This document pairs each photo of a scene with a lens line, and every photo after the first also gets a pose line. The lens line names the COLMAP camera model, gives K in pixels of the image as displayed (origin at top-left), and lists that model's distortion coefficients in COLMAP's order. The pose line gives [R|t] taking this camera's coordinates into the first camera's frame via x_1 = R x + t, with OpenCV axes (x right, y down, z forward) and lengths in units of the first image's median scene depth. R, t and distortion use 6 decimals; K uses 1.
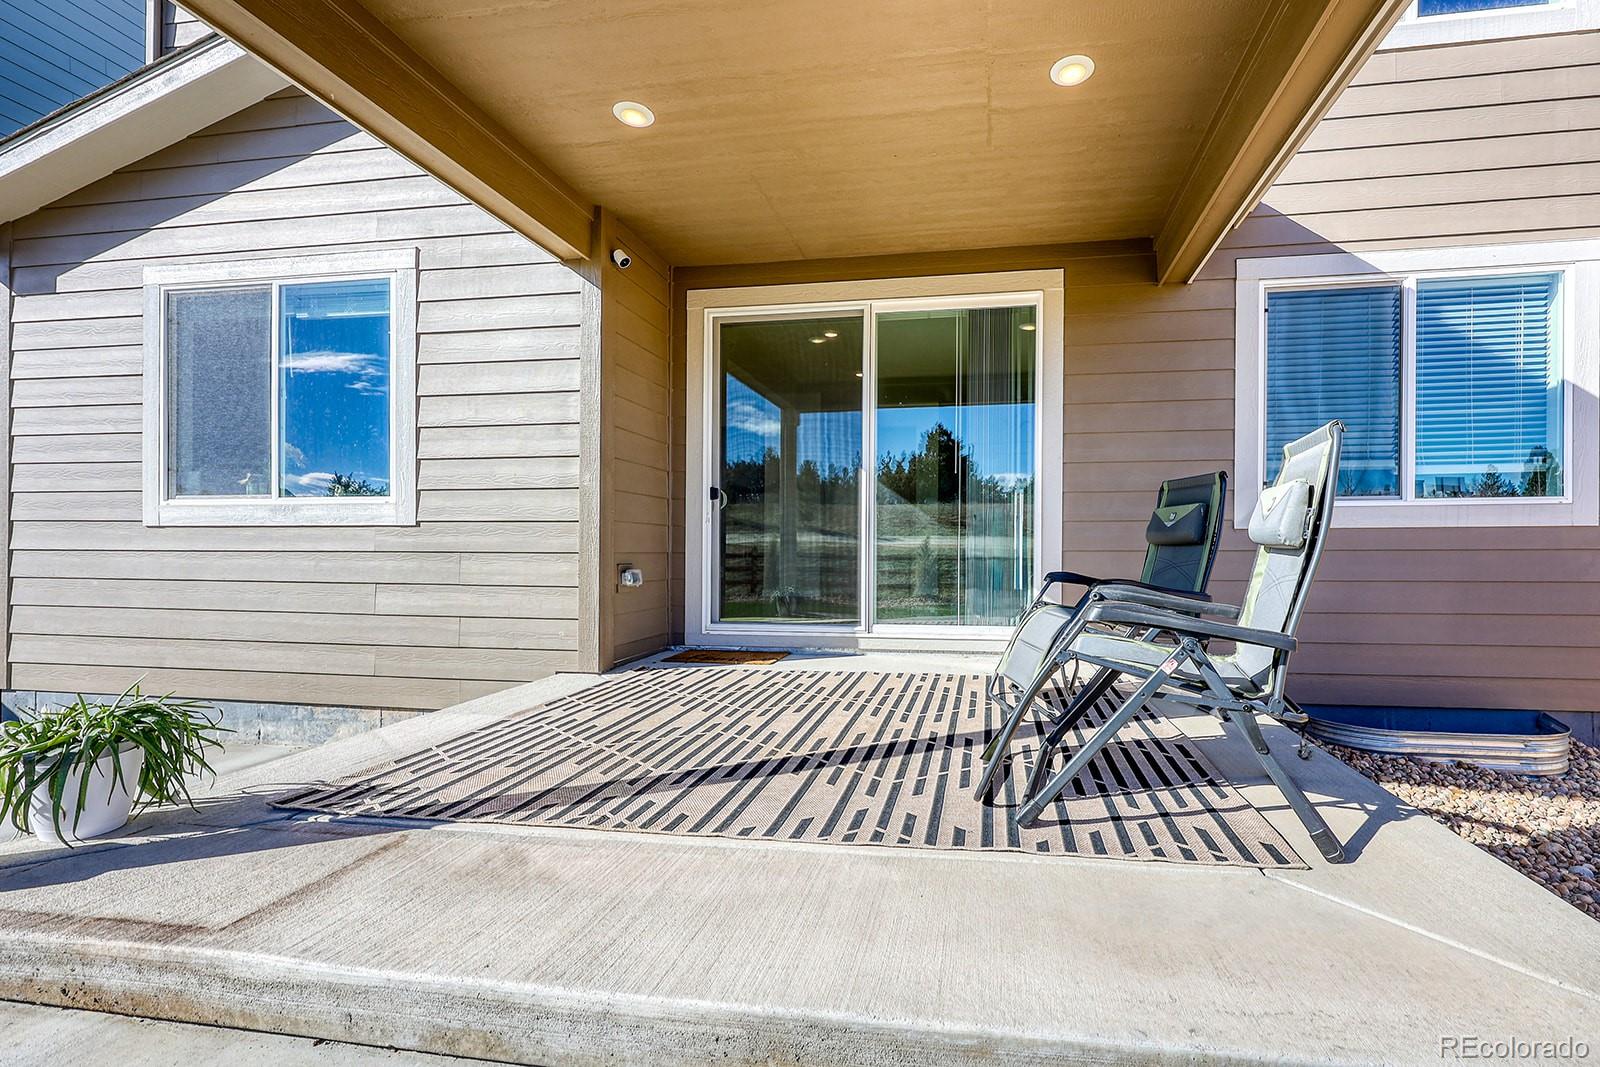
lens RADIAL K [[661.7, 0, 869.9], [0, 661.7, 554.0], [0, 0, 1]] dist [-0.006217, -0.000010]
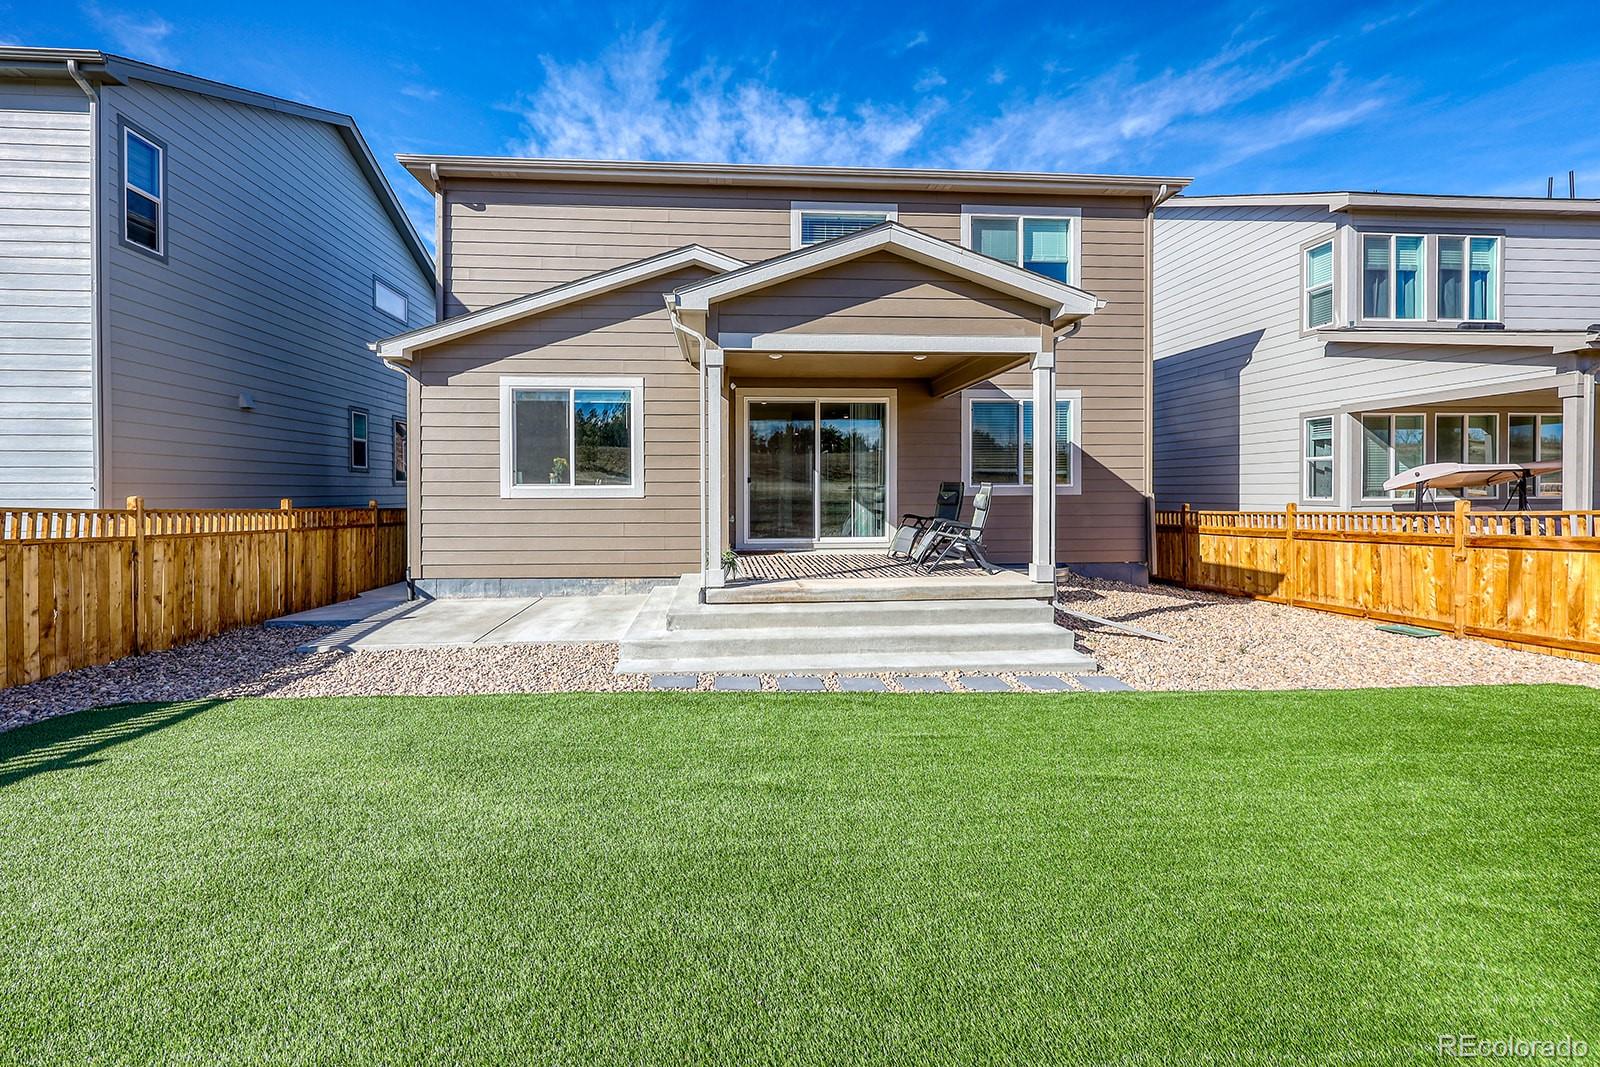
lens RADIAL K [[680.4, 0, 731.3], [0, 680.4, 501.8], [0, 0, 1]] dist [0.007405, -0.000854]
pose [[0.975418, -0.010563, 0.220107, -0.887385], [0.007598, 0.999869, 0.014310, -0.058570], [-0.220230, -0.012285, 0.975371, -1.359582]]
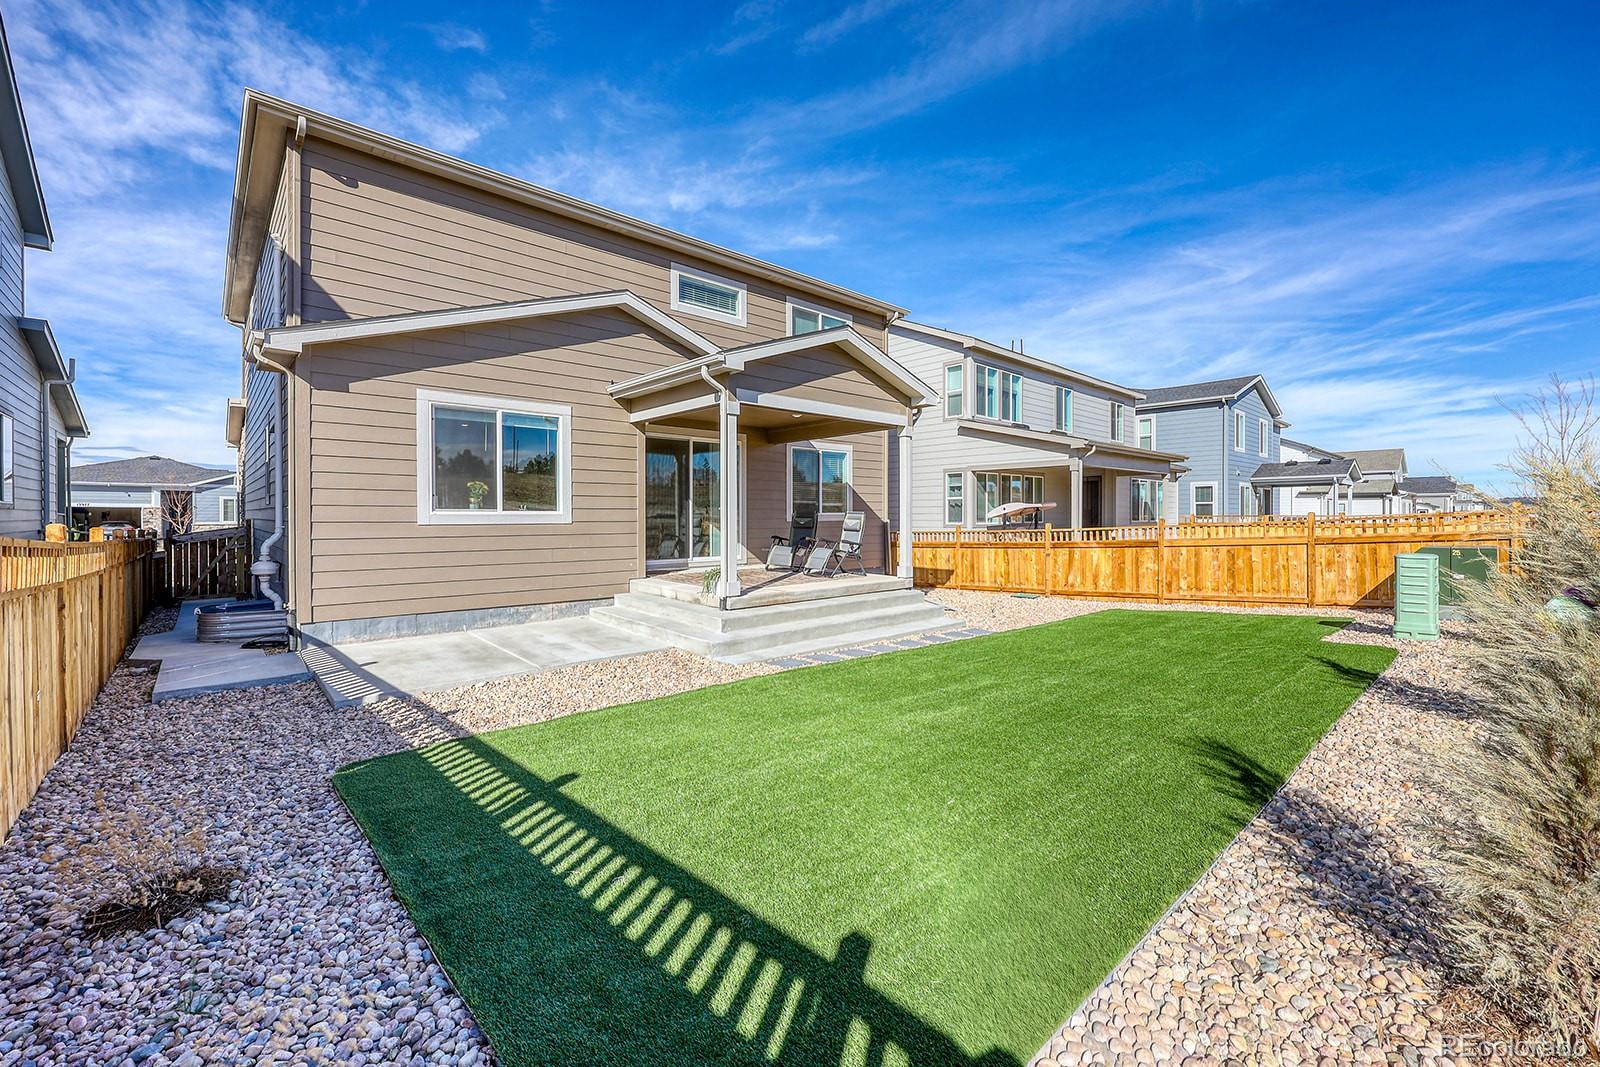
lens RADIAL K [[680.4, 0, 805.2], [0, 680.4, 526.2], [0, 0, 1]] dist [0.007405, -0.000854]
pose [[0.615881, -0.014723, 0.787702, -2.034832], [0.004831, 0.999877, 0.014911, -0.063658], [-0.787824, -0.005378, 0.615877, -1.142385]]
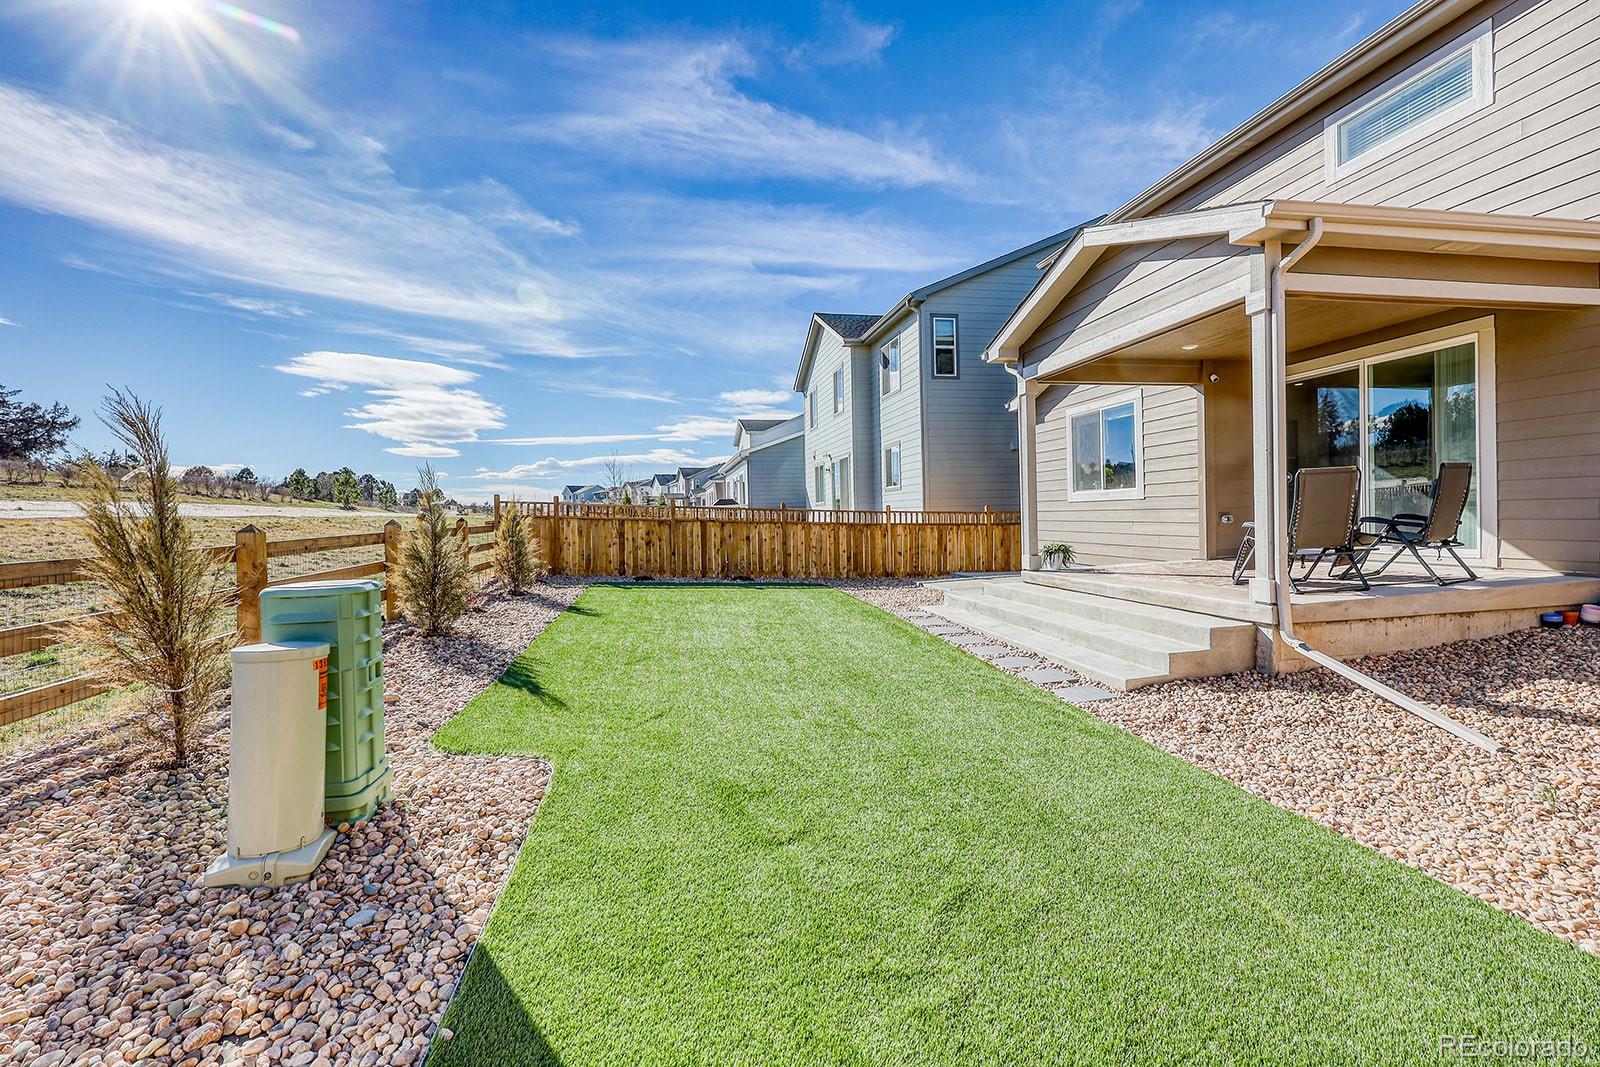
lens RADIAL K [[680.4, 0, 804.5], [0, 680.4, 525.1], [0, 0, 1]] dist [0.007405, -0.000854]
pose [[0.340021, 0.001161, -0.940417, 1.282478], [0.023655, 0.999672, 0.009787, 0.000412], [0.940120, -0.025574, 0.339882, -1.076274]]
